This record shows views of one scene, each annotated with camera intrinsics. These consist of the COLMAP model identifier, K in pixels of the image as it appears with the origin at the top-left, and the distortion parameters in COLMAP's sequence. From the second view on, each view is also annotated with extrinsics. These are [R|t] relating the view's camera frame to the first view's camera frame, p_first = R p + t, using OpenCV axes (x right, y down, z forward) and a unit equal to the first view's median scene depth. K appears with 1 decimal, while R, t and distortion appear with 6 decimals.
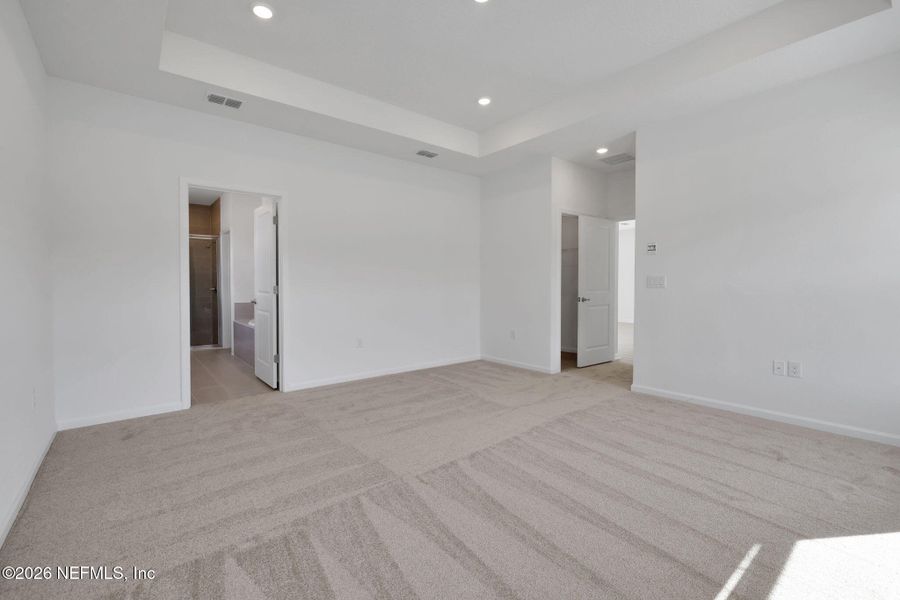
lens RADIAL K [[391.6, 0, 446.0], [0, 391.6, 287.2], [0, 0, 1]] dist [-0.000114, -0.000382]
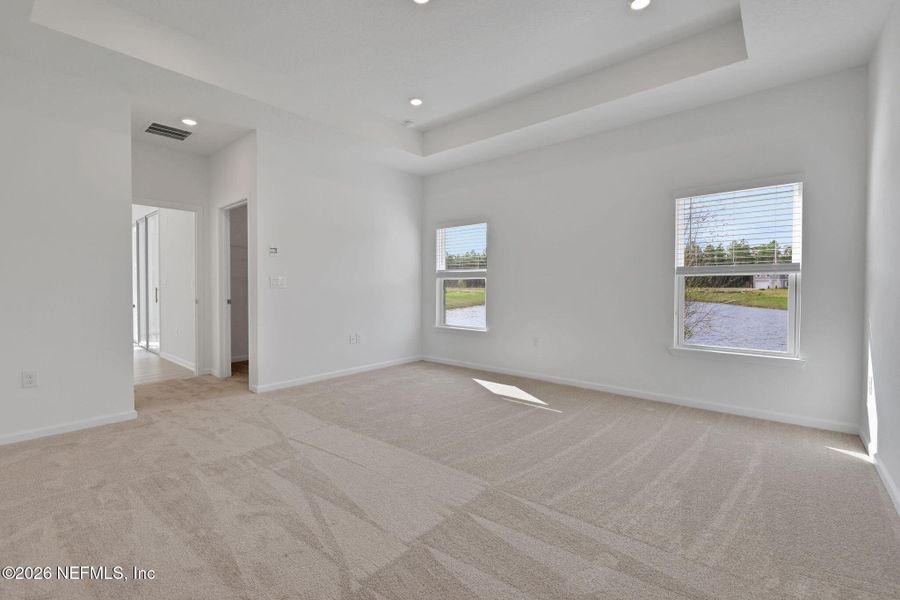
lens RADIAL K [[391.6, 0, 446.0], [0, 391.6, 287.2], [0, 0, 1]] dist [-0.000114, -0.000382]
pose [[-0.187309, 0.001043, 0.982300, -0.627616], [0.007397, 0.999973, 0.000349, 0.001681], [-0.982273, 0.007331, -0.187312, 0.774527]]
